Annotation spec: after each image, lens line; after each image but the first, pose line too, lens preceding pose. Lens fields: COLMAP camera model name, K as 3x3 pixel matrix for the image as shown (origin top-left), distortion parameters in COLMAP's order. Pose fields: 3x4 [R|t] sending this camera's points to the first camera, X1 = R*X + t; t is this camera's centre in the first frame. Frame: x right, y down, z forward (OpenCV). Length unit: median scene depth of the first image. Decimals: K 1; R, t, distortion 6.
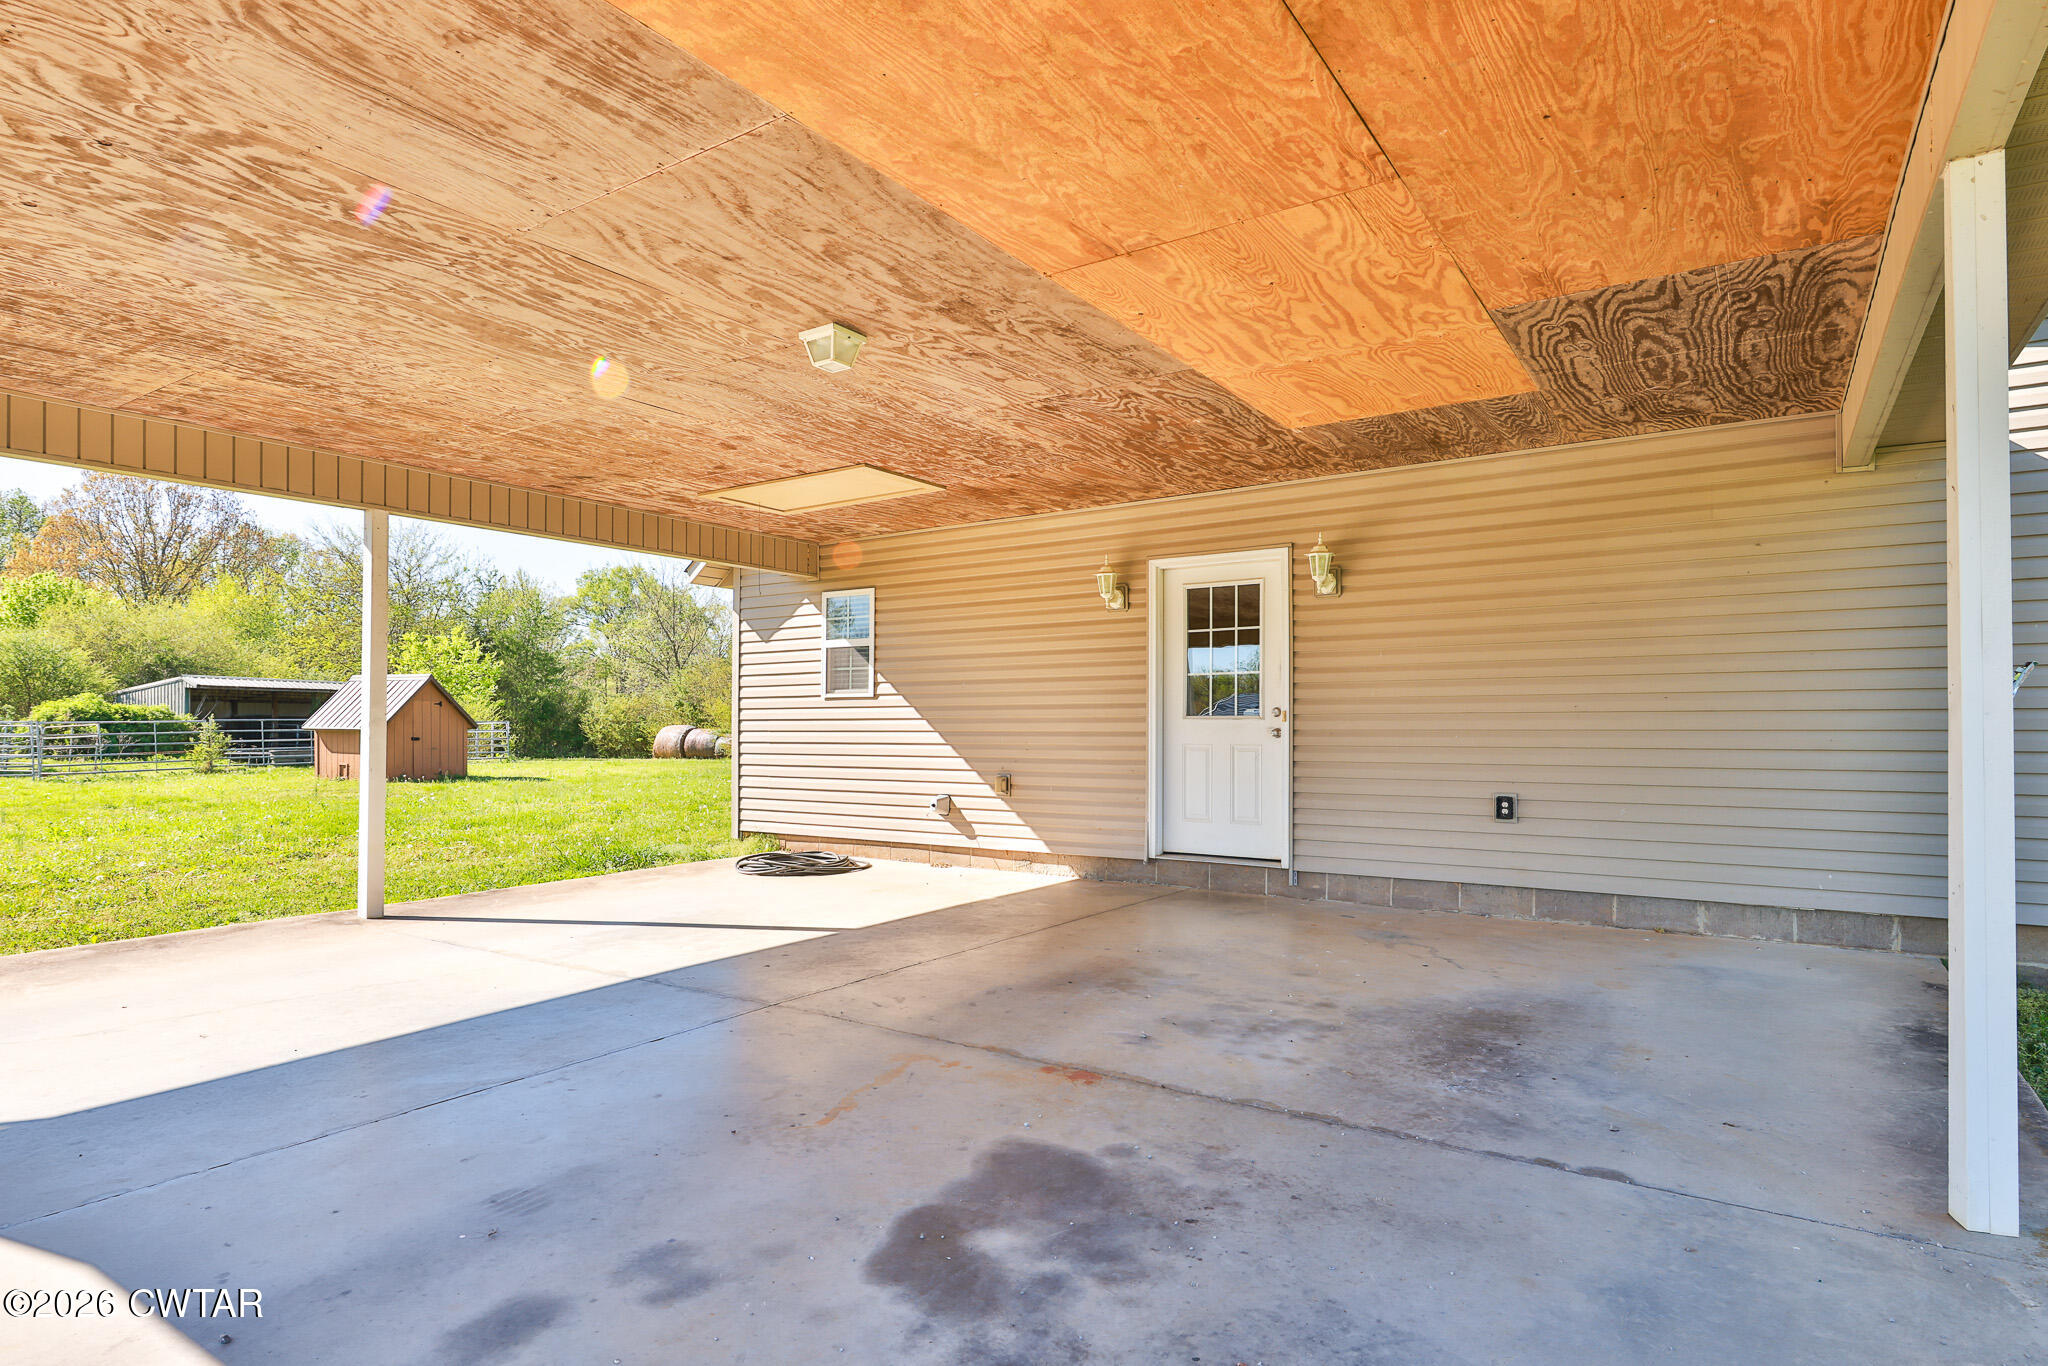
lens RADIAL K [[1091.6, 0, 1024.1], [0, 1091.6, 708.0], [0, 0, 1]] dist [0.003278, -0.003344]
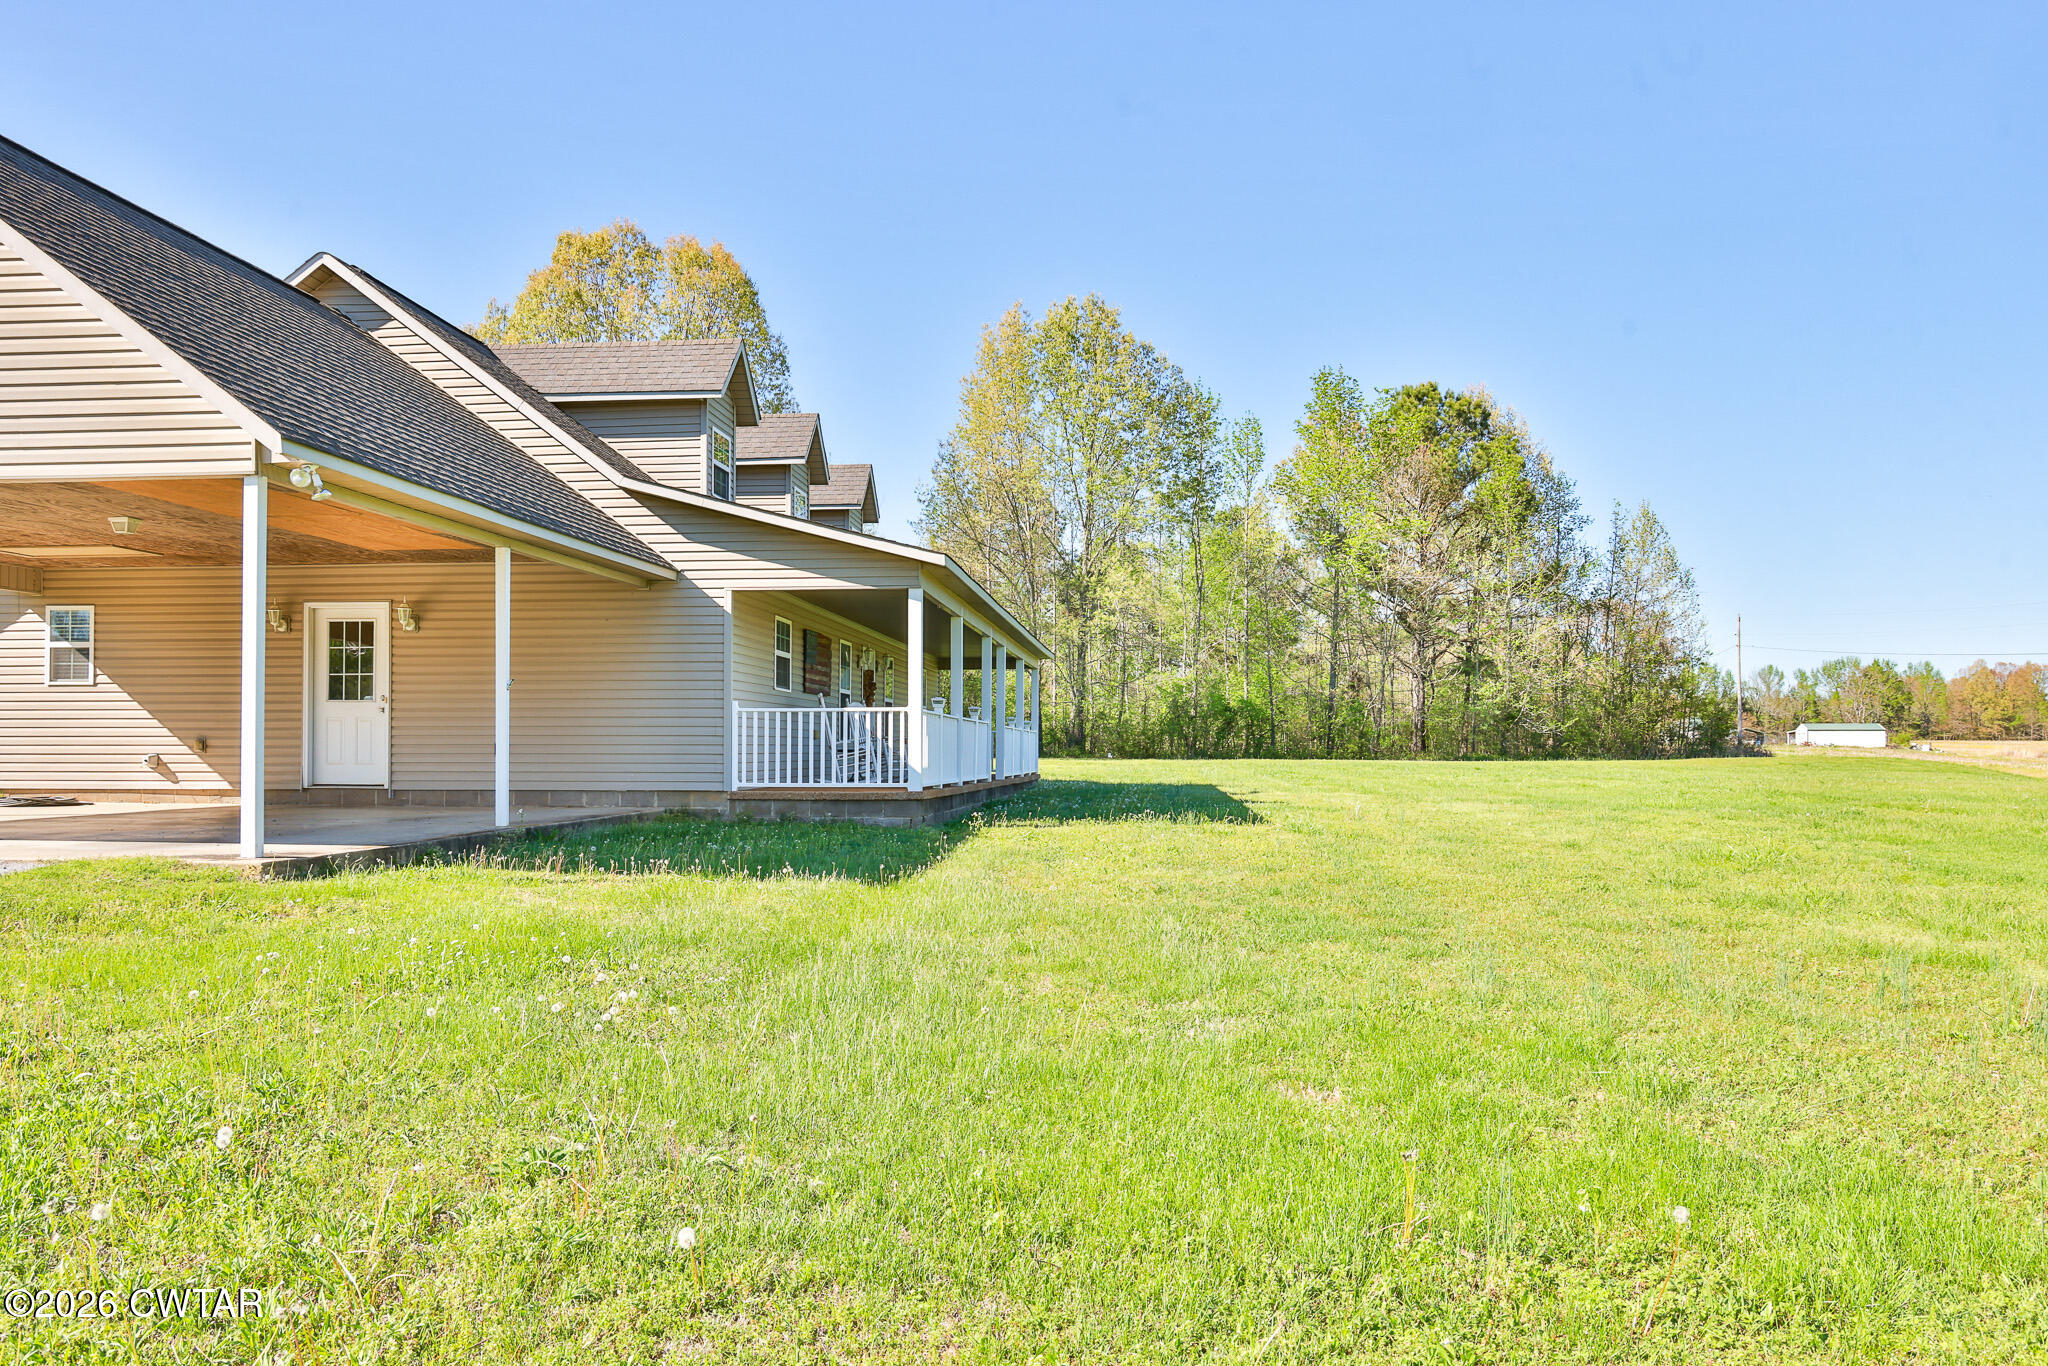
lens RADIAL K [[1506.8, 0, 1022.8], [0, 1506.8, 736.0], [0, 0, 1]] dist [-0.044370, 0.018241]
pose [[0.873461, 0.002218, 0.486889, -0.025550], [-0.009996, 0.999861, 0.013379, 0.017597], [-0.486792, -0.016553, 0.873361, -1.213274]]
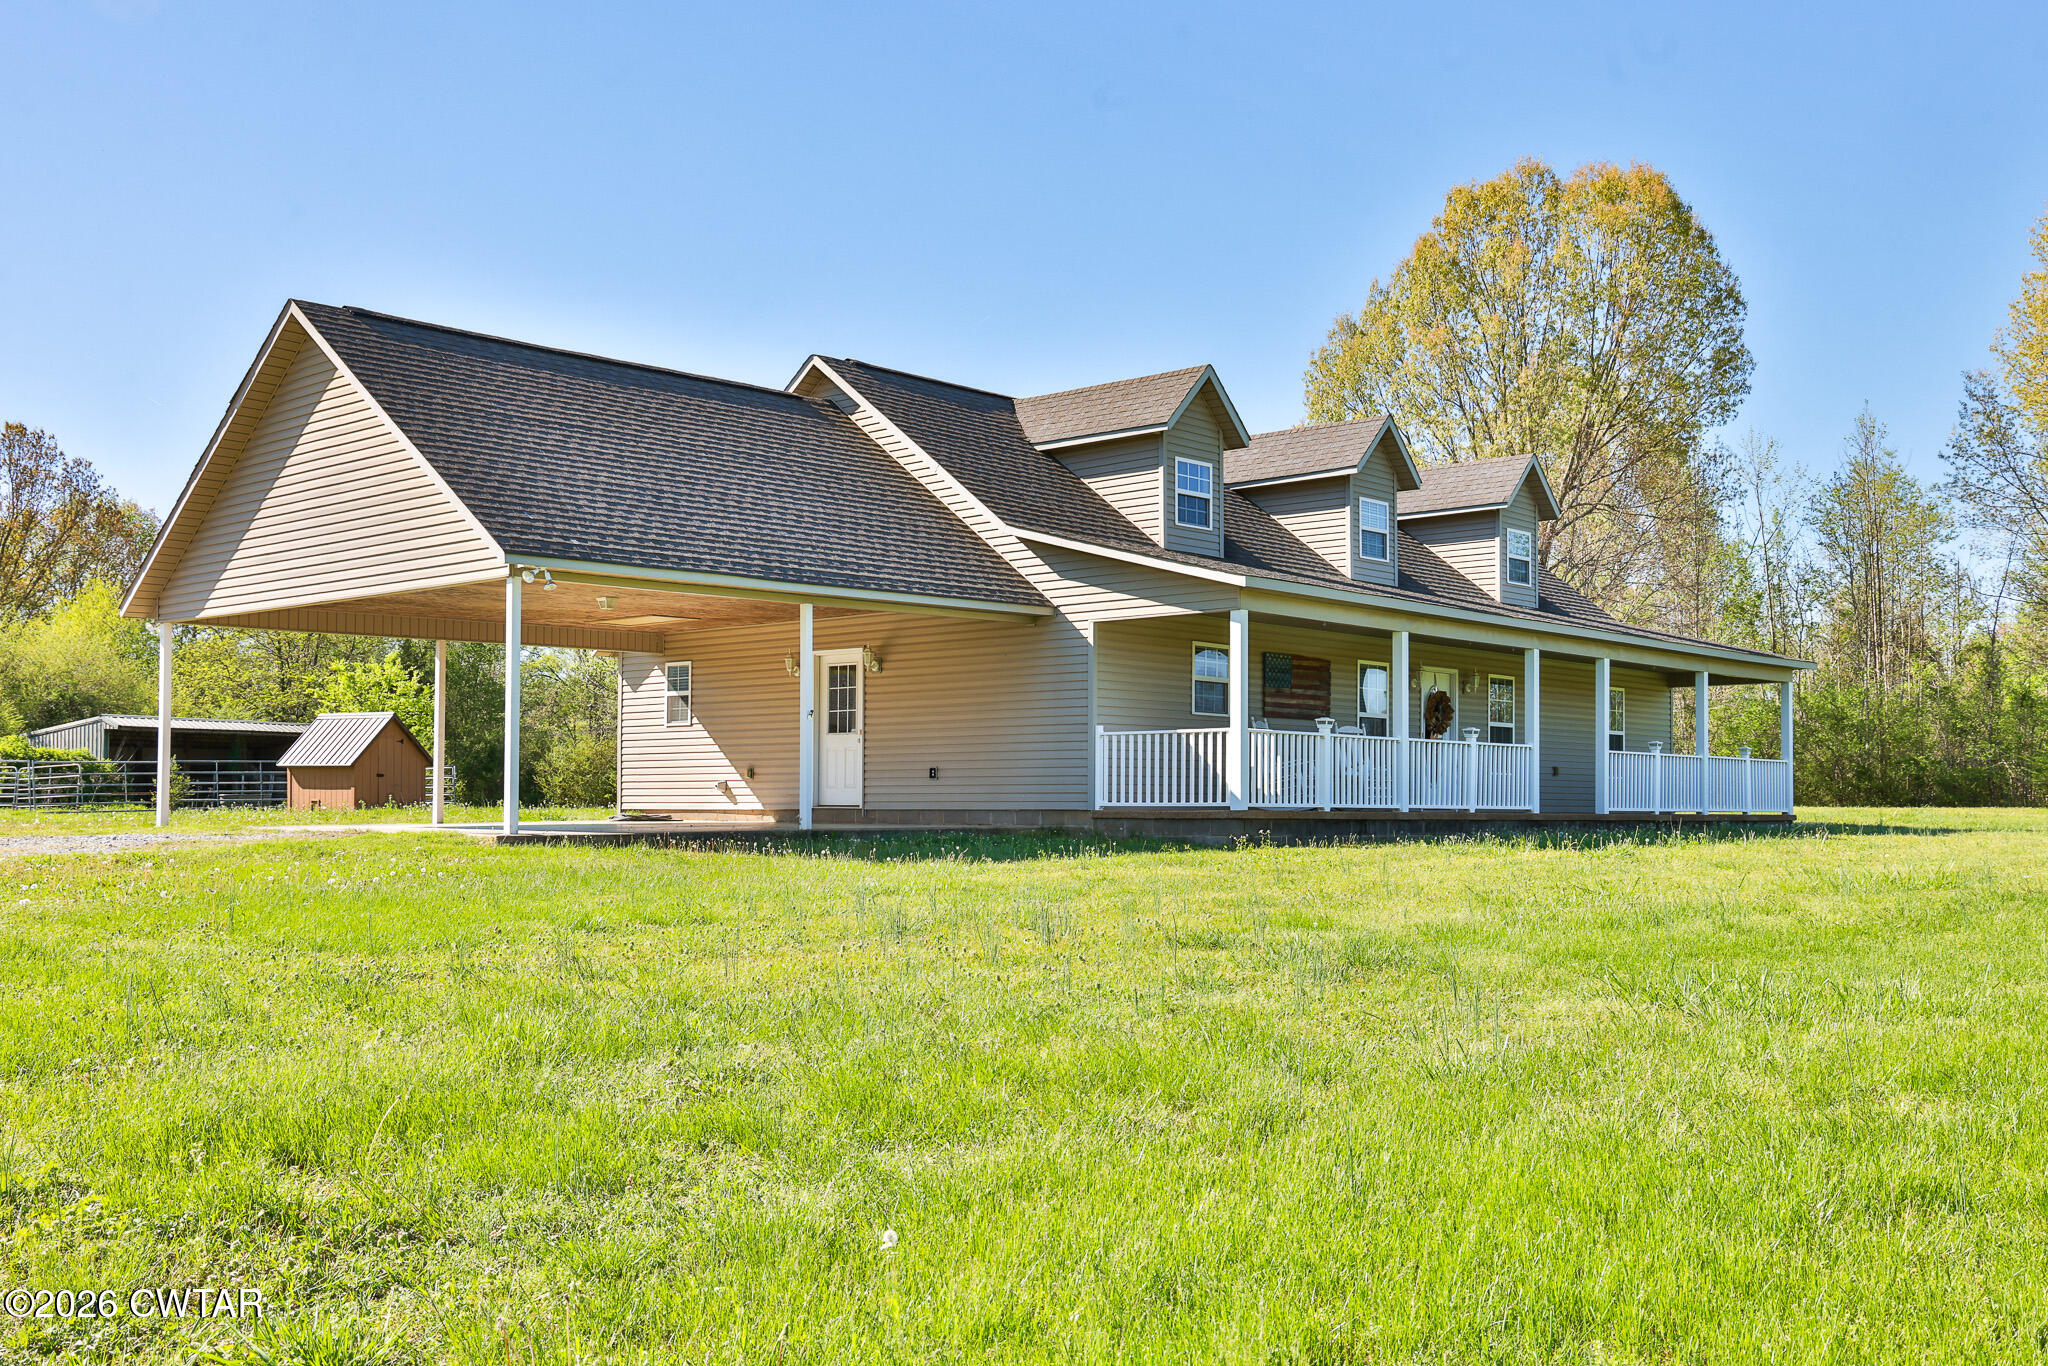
lens RADIAL K [[2045.7, 0, 1016.7], [0, 2045.7, 699.3], [0, 0, 1]] dist [-0.030321, 0.000000]
pose [[0.987695, -0.009040, -0.156129, 0.864046], [0.004064, 0.999475, -0.032159, 0.053840], [0.156338, 0.031129, 0.987213, -2.069147]]
